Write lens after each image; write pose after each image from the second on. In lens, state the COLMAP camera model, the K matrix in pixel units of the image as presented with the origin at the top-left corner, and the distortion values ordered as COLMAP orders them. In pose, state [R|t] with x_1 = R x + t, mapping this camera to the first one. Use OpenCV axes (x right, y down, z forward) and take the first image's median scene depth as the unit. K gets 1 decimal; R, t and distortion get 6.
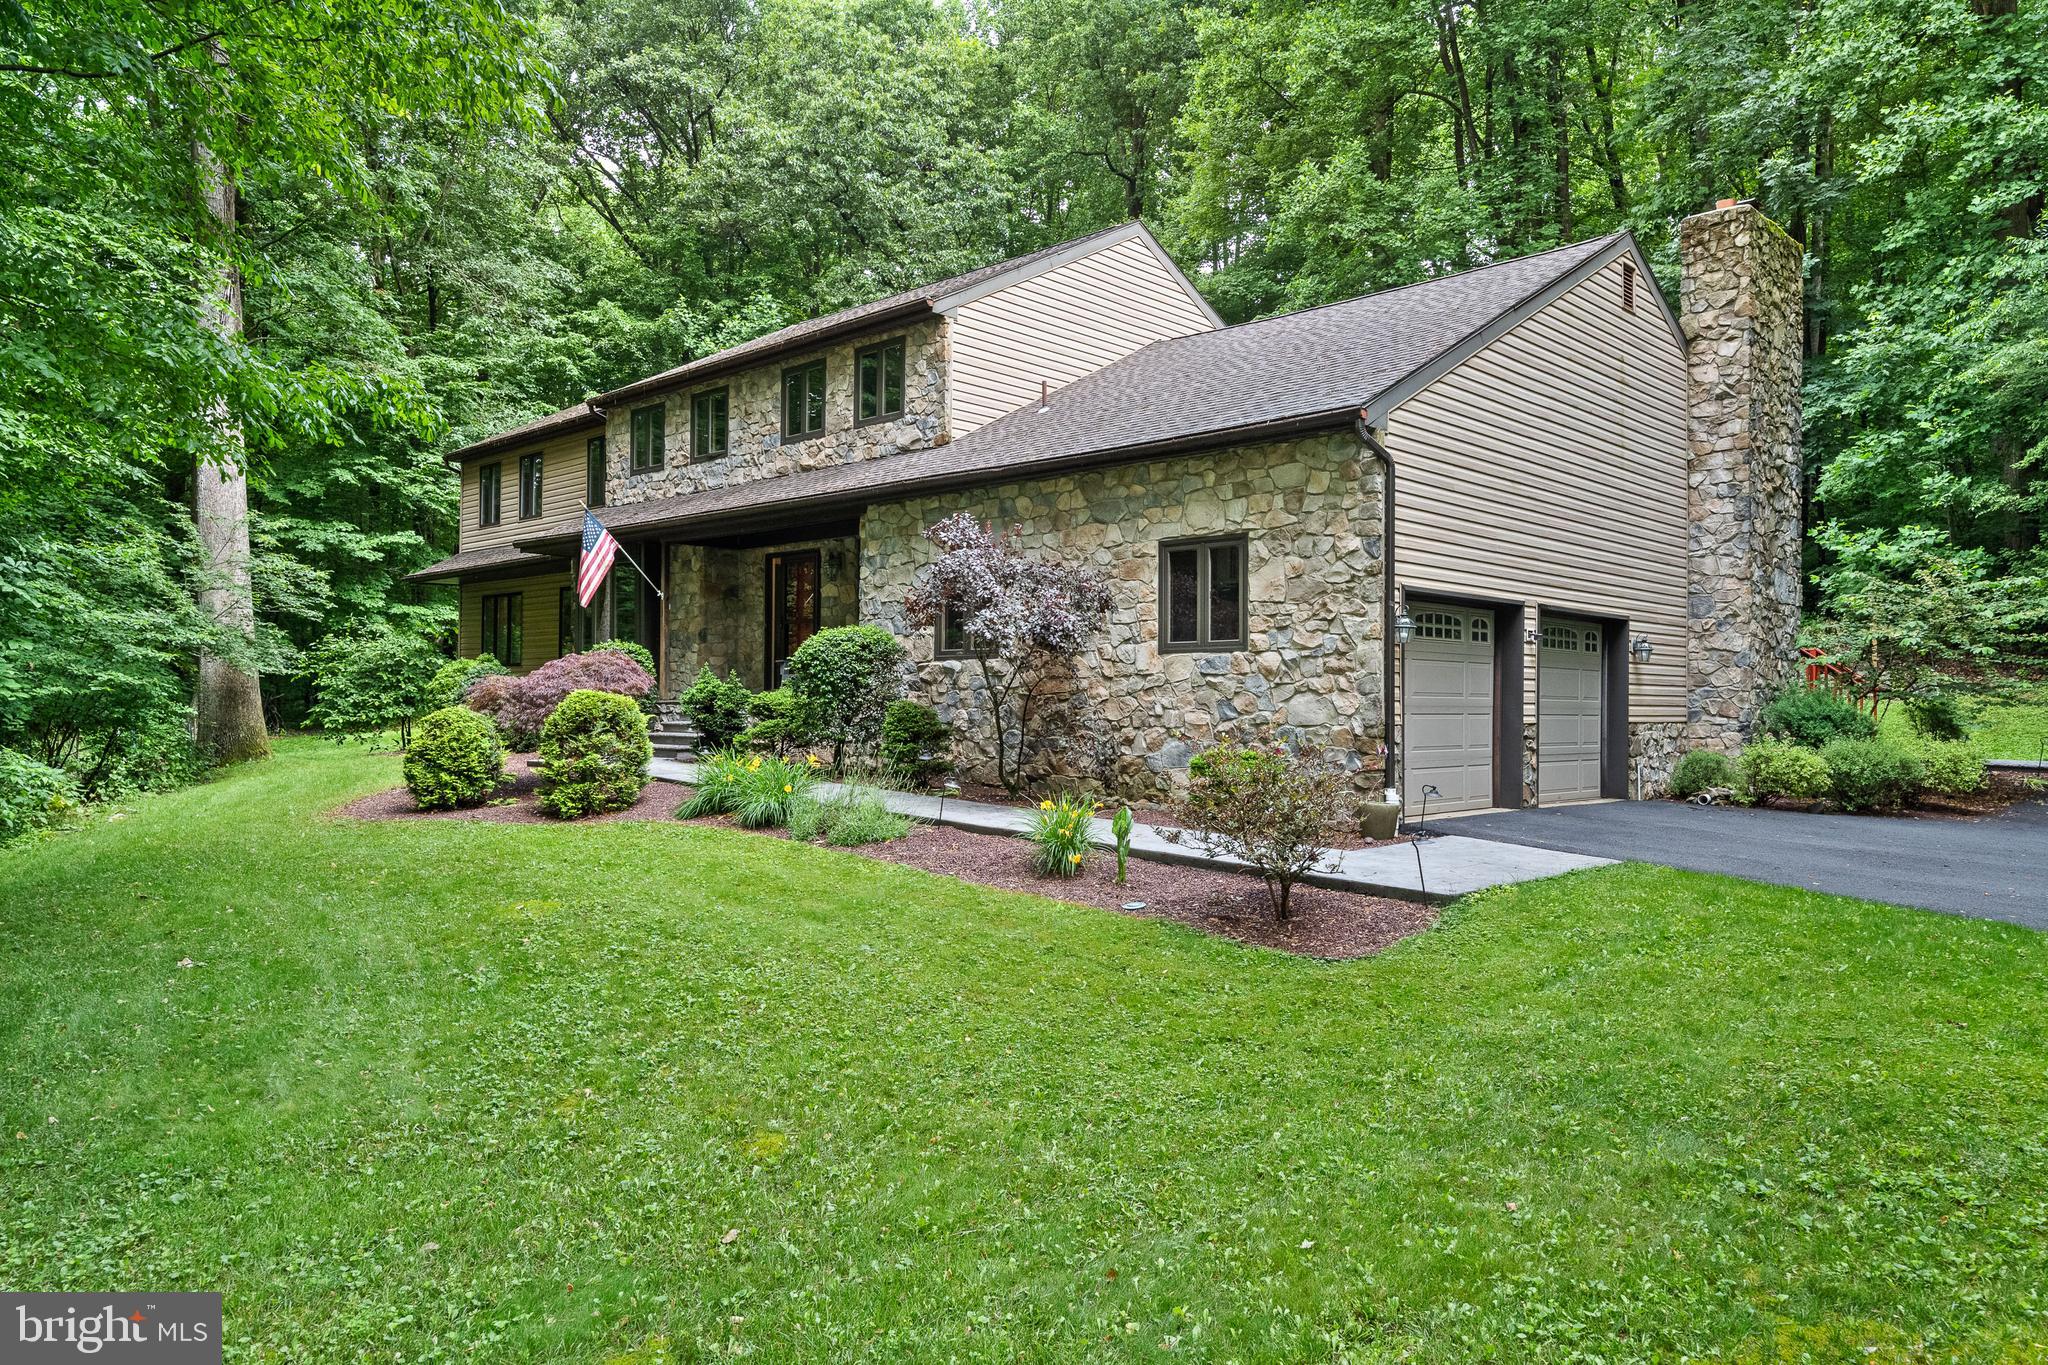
lens RADIAL K [[1369.1, 0, 1032.1], [0, 1369.1, 691.3], [0, 0, 1]] dist [0.008242, 0.003634]
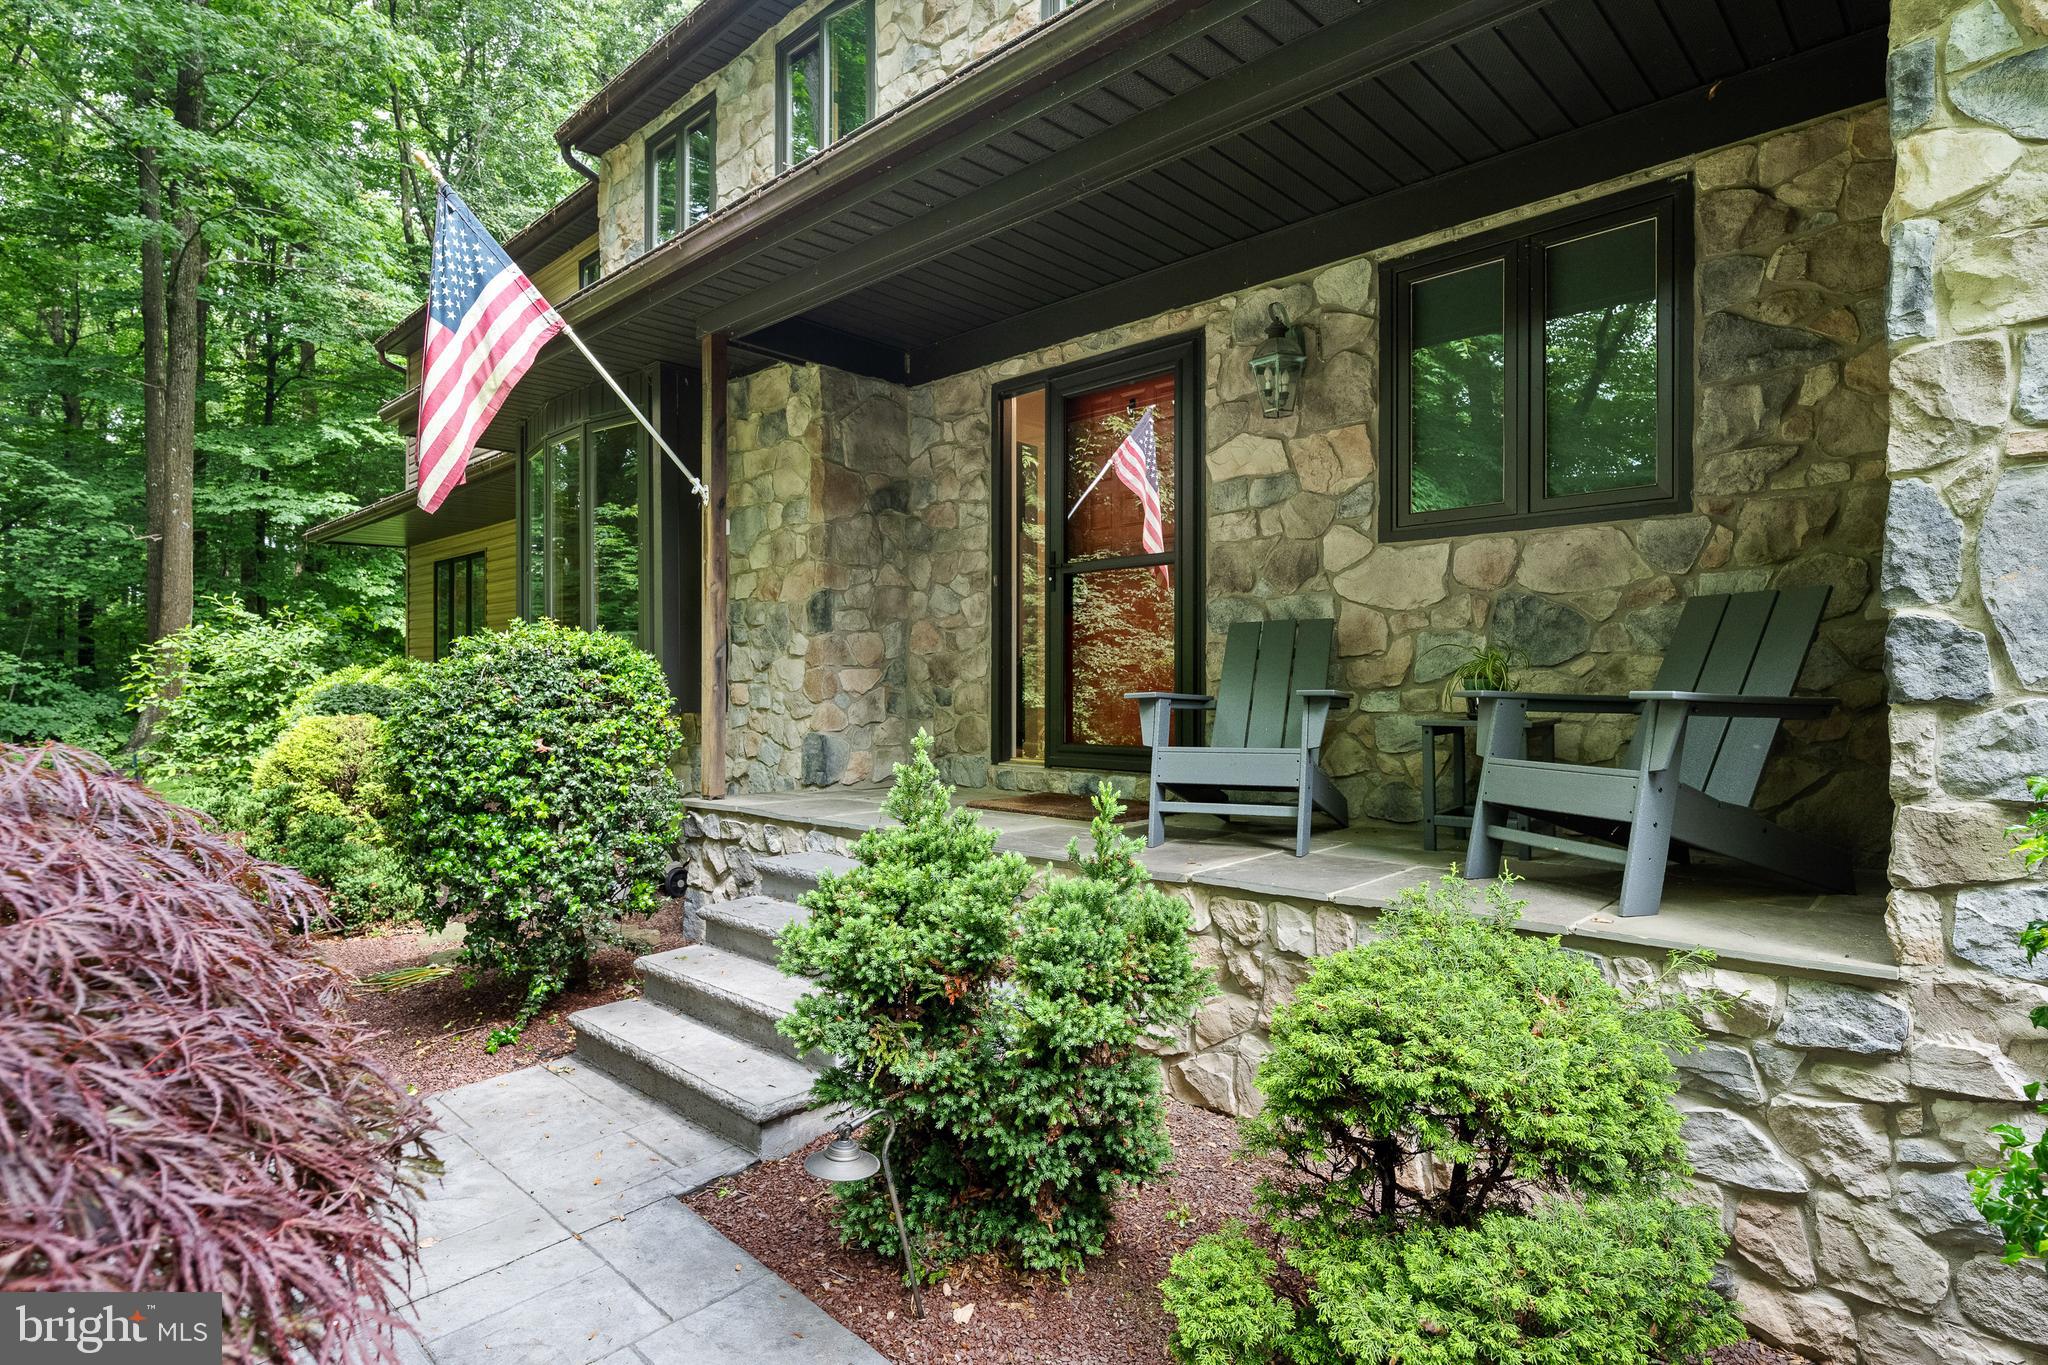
lens RADIAL K [[1046.5, 0, 1026.1], [0, 1046.5, 685.5], [0, 0, 1]] dist [0.003330, 0.000432]
pose [[0.999947, -0.006678, 0.007846, -0.202481], [0.006586, 0.999910, 0.011675, -0.025705], [-0.007923, -0.011623, 0.999901, 0.776451]]
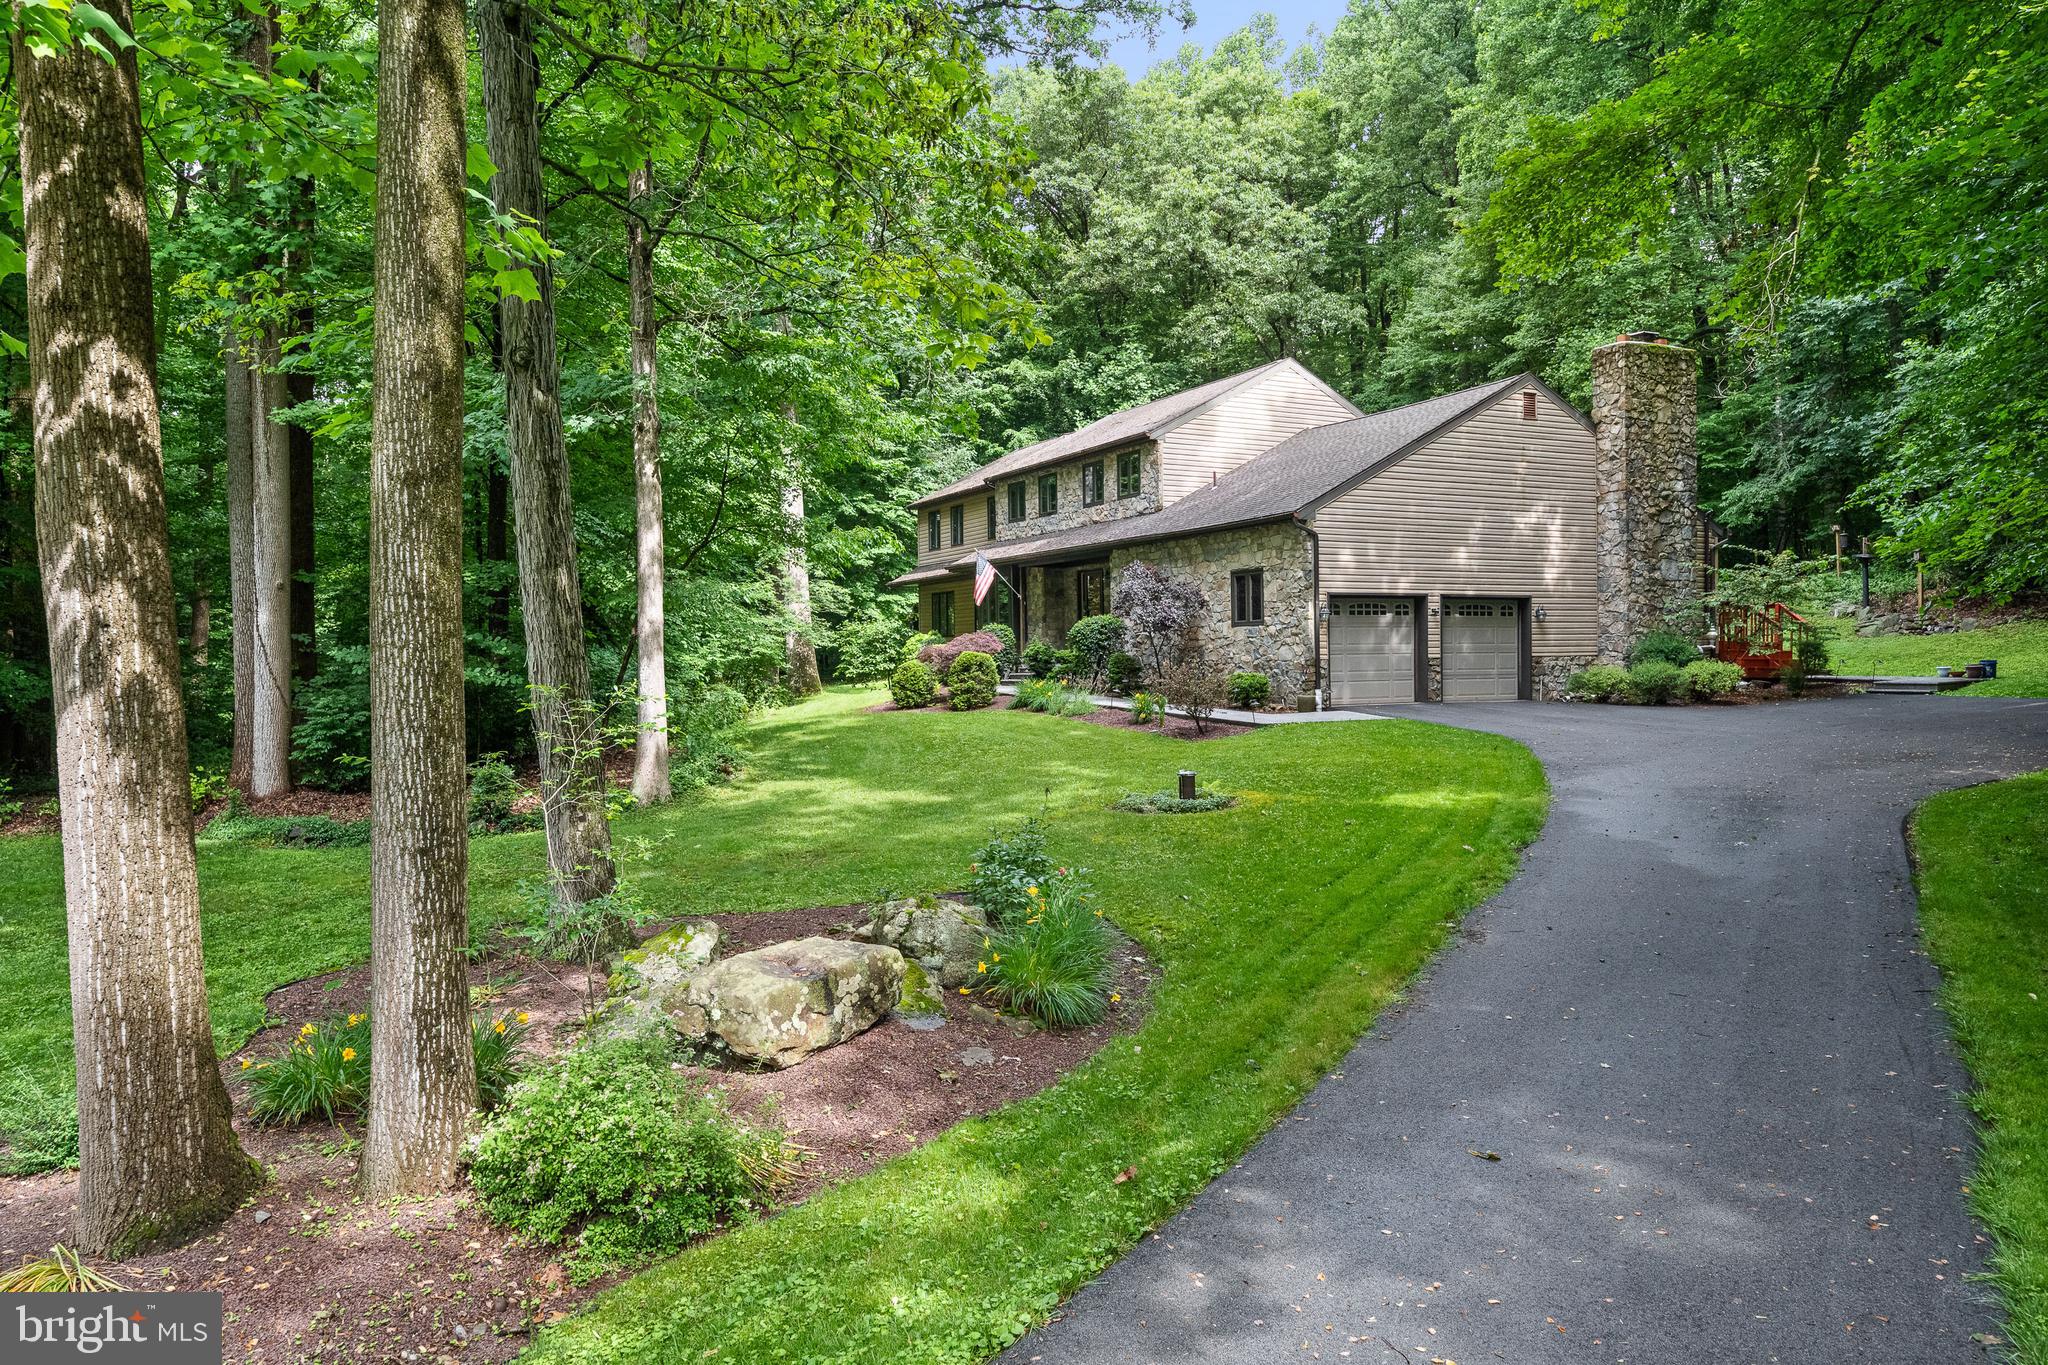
lens RADIAL K [[1369.1, 0, 1023.0], [0, 1369.1, 672.8], [0, 0, 1]] dist [0.008242, 0.003634]
pose [[0.946002, -0.018141, -0.323653, 0.323192], [0.024741, 0.999561, 0.016289, -0.000487], [0.323215, -0.023417, 0.946036, -0.720165]]
